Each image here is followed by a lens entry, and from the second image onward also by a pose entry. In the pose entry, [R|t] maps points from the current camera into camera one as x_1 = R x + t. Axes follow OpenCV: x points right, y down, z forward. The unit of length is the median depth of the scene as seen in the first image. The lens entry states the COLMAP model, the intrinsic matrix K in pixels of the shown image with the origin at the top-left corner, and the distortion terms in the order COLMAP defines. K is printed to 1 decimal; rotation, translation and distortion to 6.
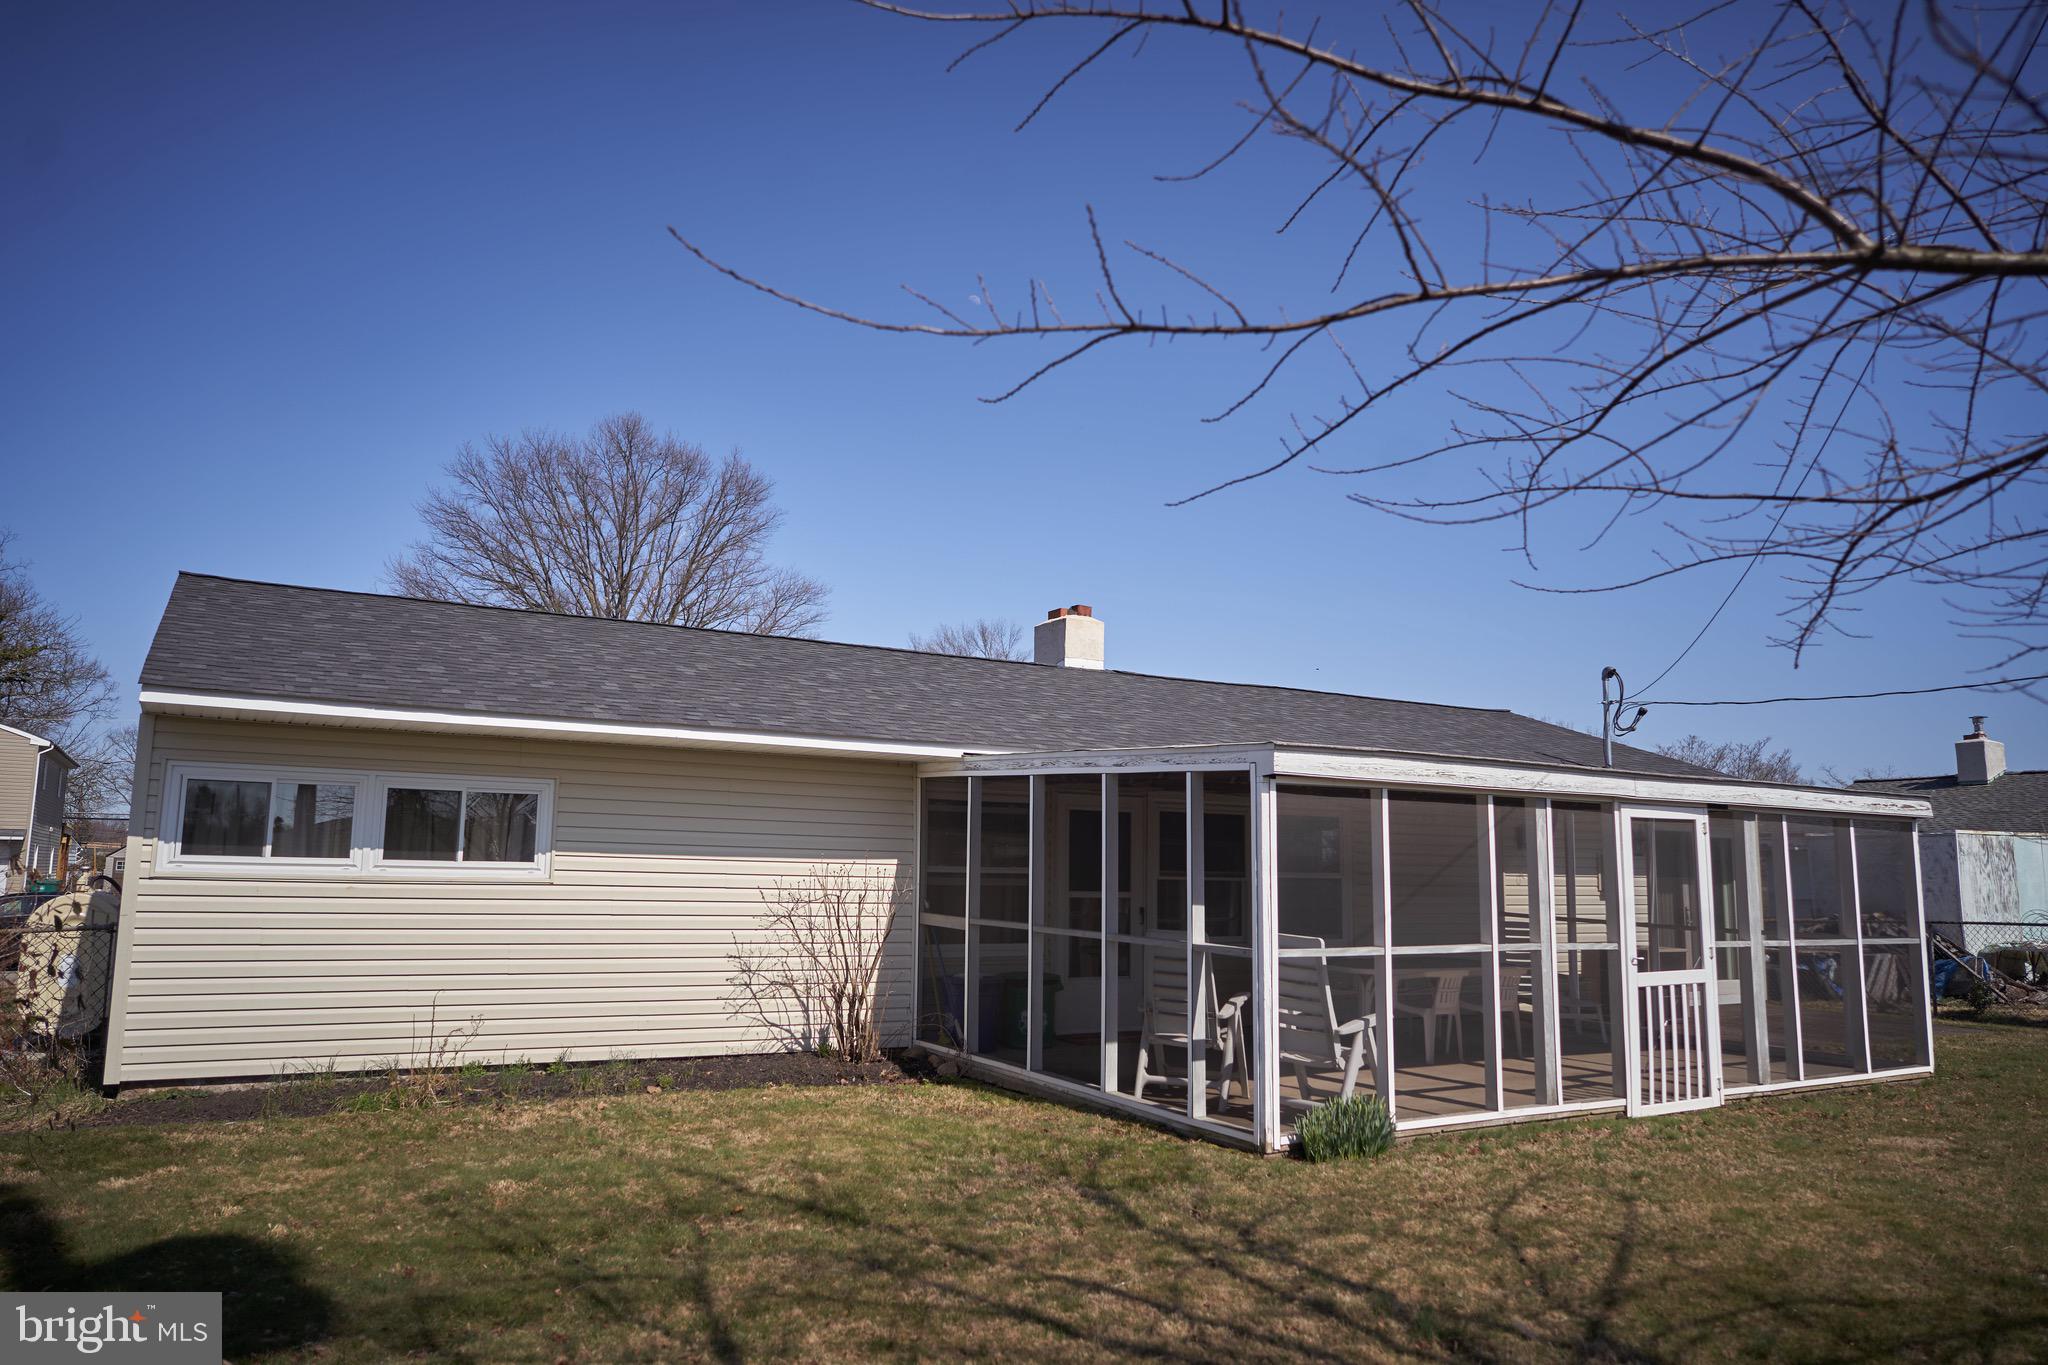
lens RADIAL K [[1377.8, 0, 1024.0], [0, 1377.8, 682.5], [0, 0, 1]] dist [-0.009487, -0.002799]
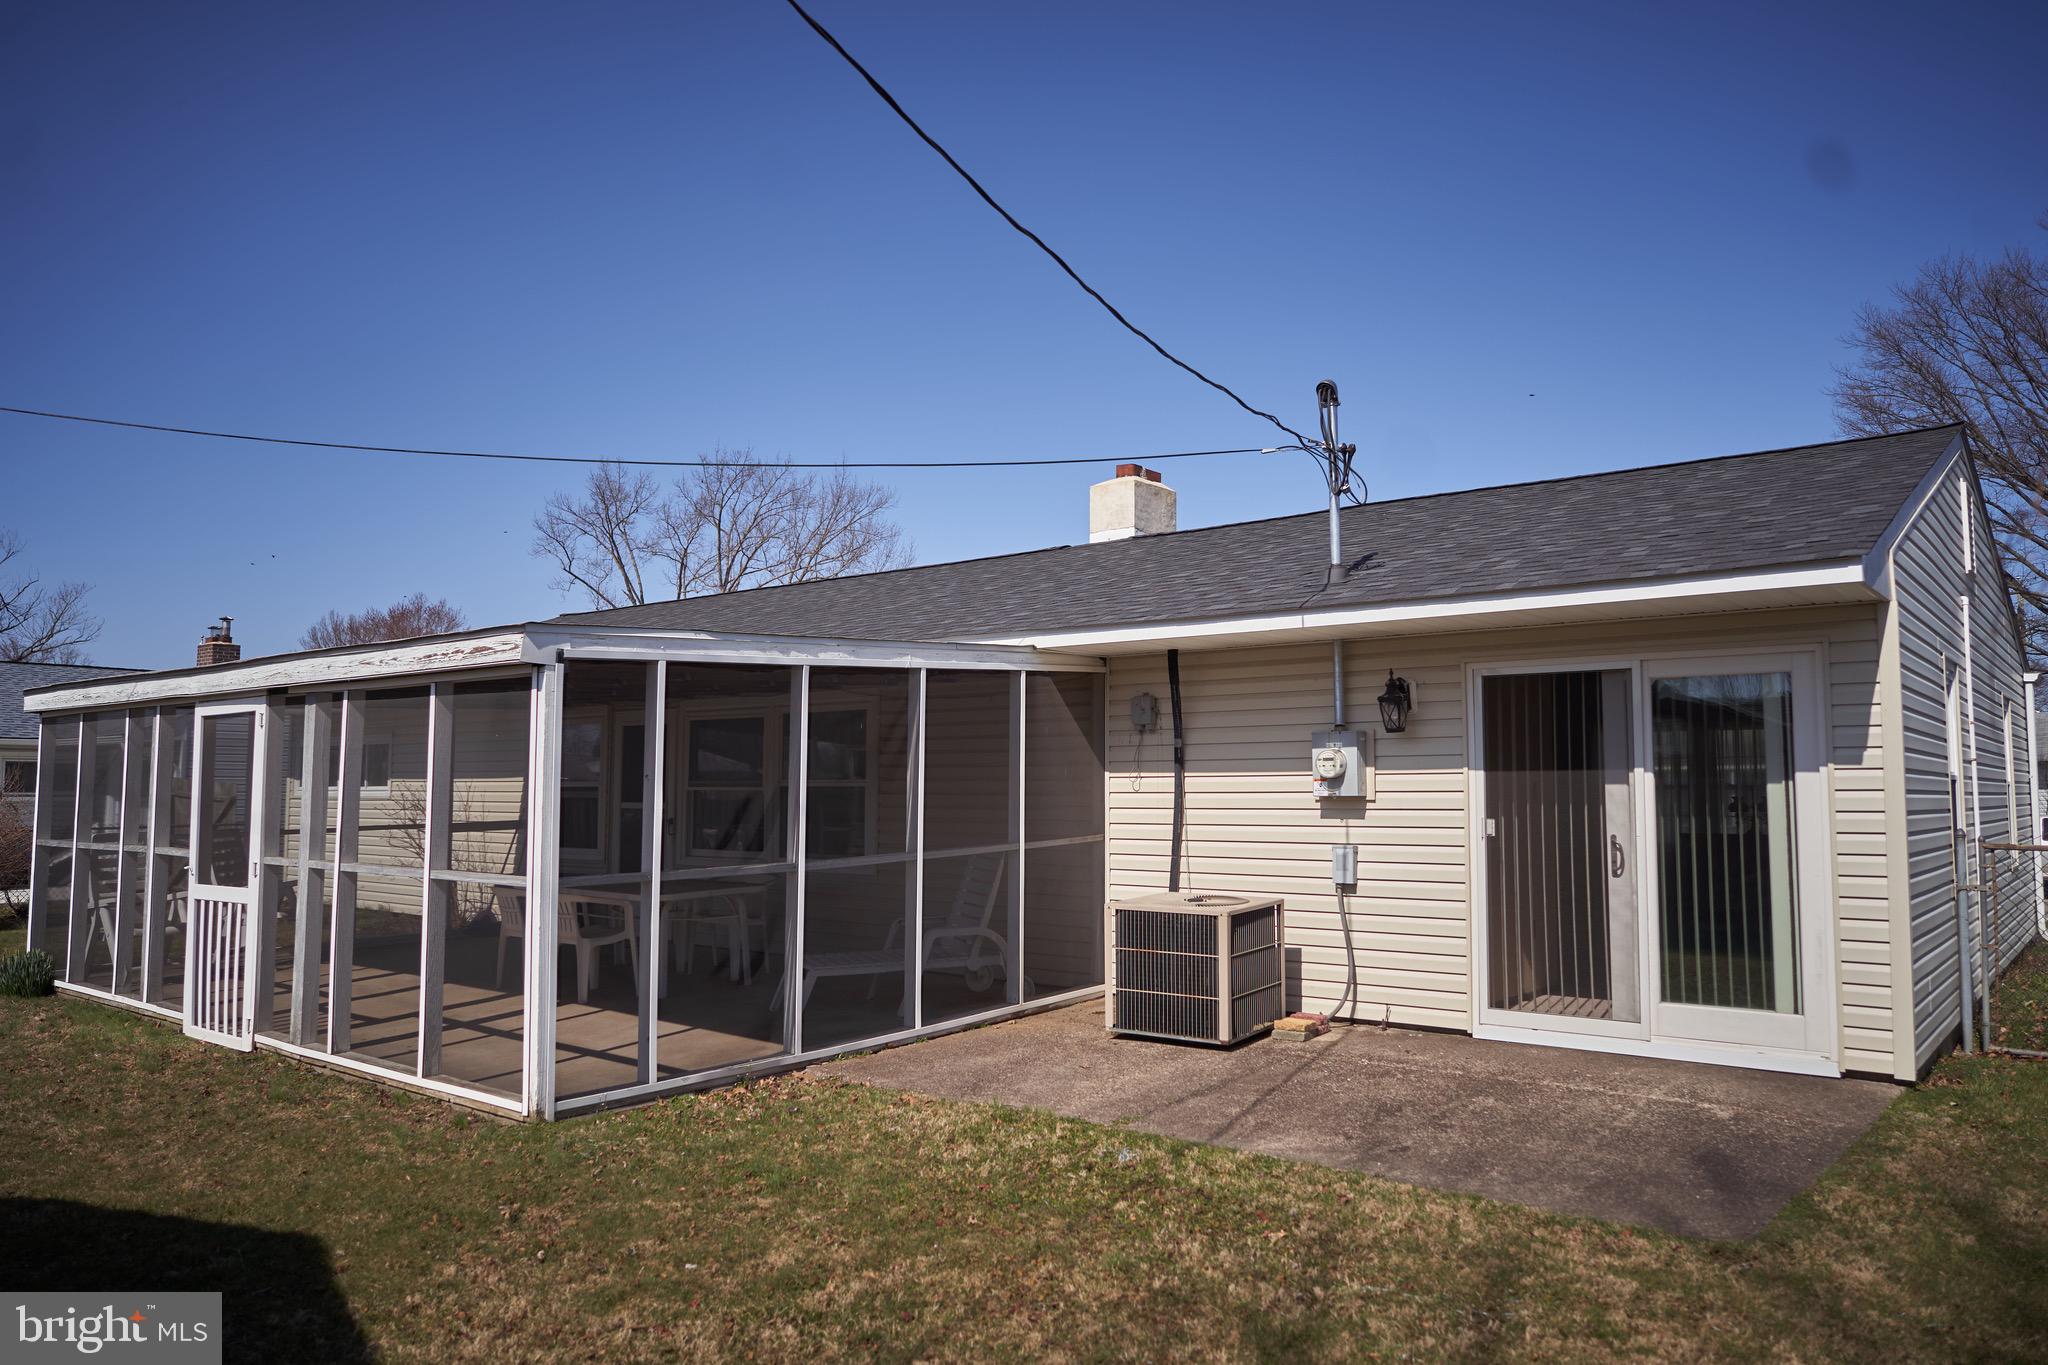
lens RADIAL K [[1377.8, 0, 1024.0], [0, 1377.8, 682.5], [0, 0, 1]] dist [-0.009487, -0.002799]
pose [[0.360335, -0.083291, -0.929097, 1.398667], [0.136329, 0.990014, -0.035879, 0.172304], [0.922807, -0.113734, 0.368092, 1.098835]]
